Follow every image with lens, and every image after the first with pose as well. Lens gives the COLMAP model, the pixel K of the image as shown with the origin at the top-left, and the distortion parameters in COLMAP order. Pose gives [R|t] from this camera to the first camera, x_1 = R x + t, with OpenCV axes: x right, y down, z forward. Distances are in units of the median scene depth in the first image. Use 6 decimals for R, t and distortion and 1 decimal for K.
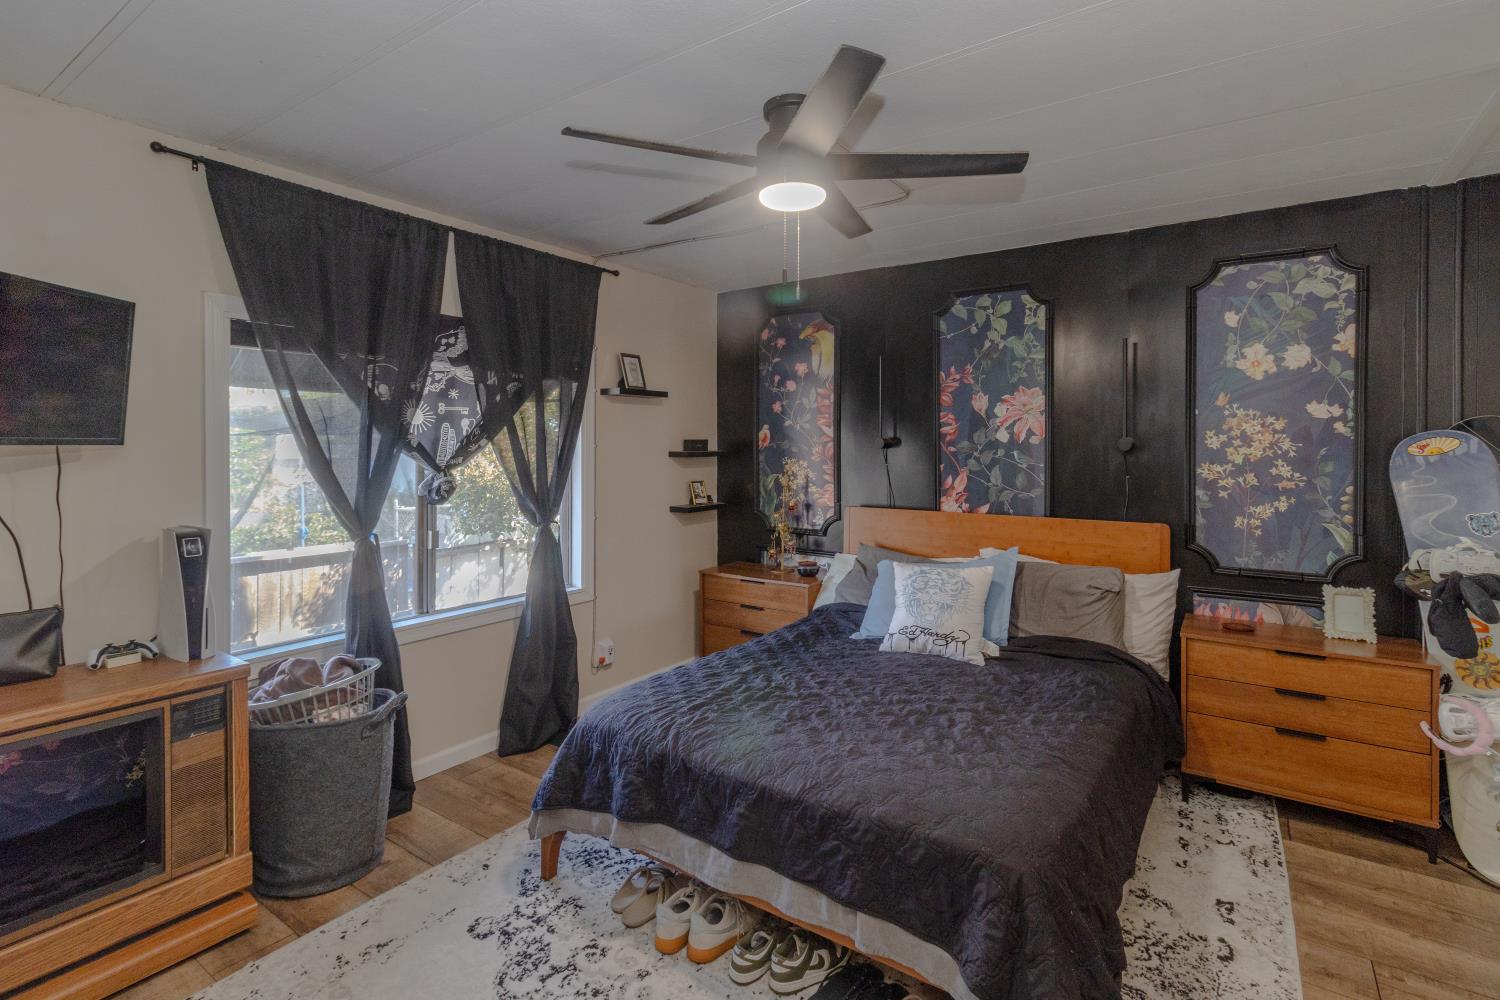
lens RADIAL K [[701.4, 0, 754.5], [0, 701.4, 451.1], [0, 0, 1]] dist [0.000967, 0.000149]
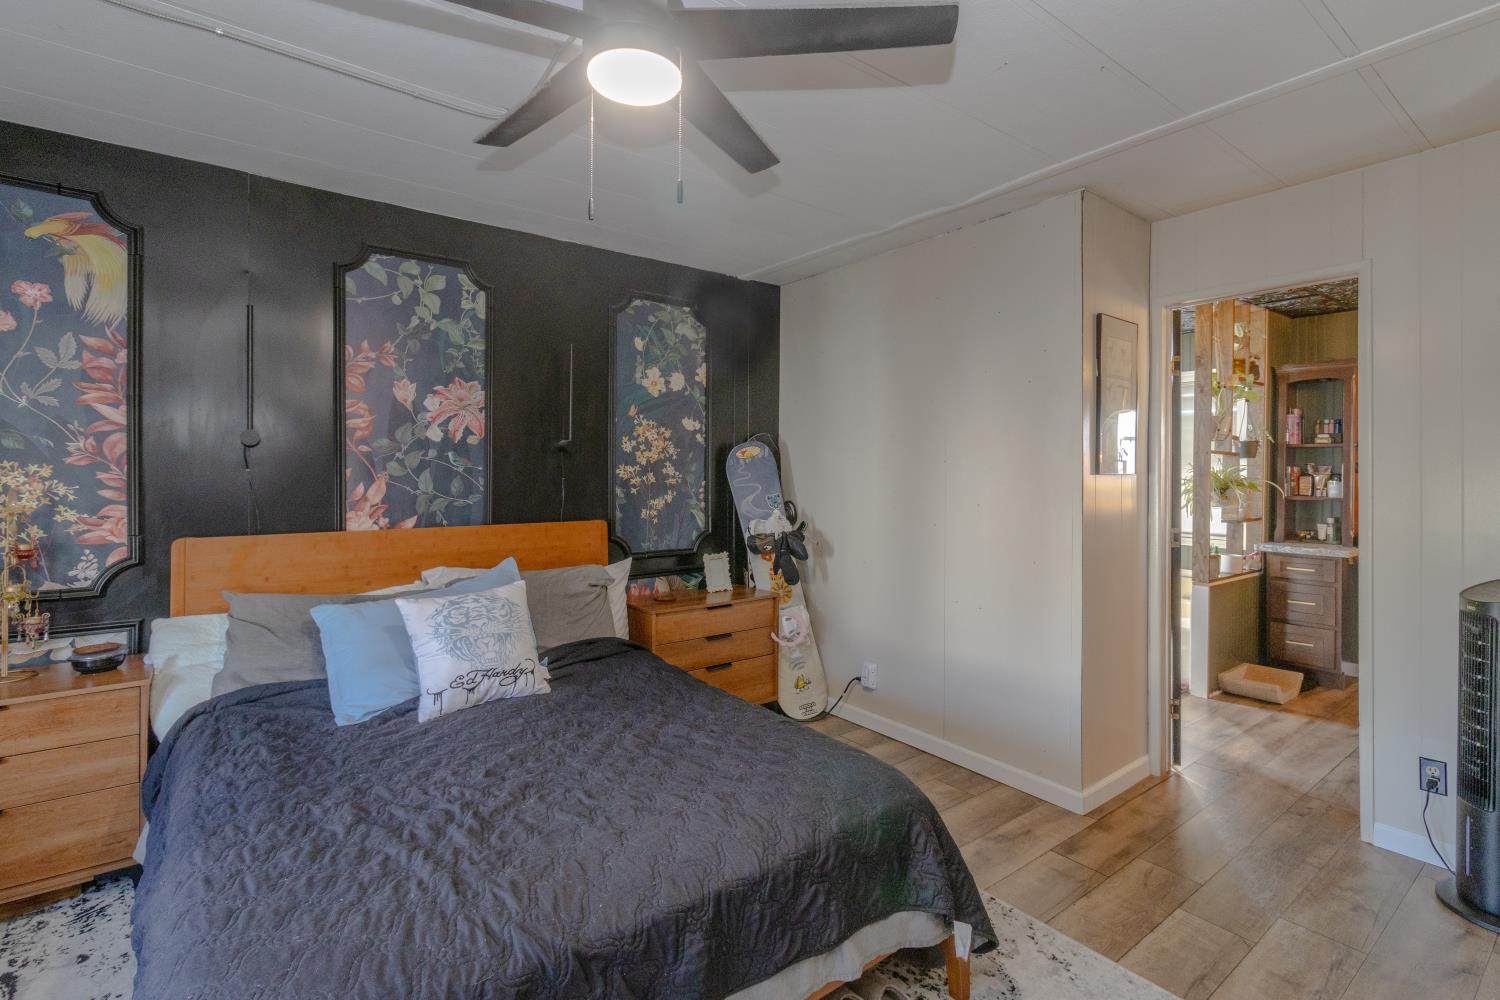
lens RADIAL K [[710.2, 0, 752.9], [0, 710.2, 467.0], [0, 0, 1]] dist [0.001559, 0.000410]
pose [[0.301770, 0.003876, 0.953373, -0.412836], [0.002386, 0.999986, -0.004821, 0.027692], [-0.953378, 0.003730, 0.301757, 0.454260]]
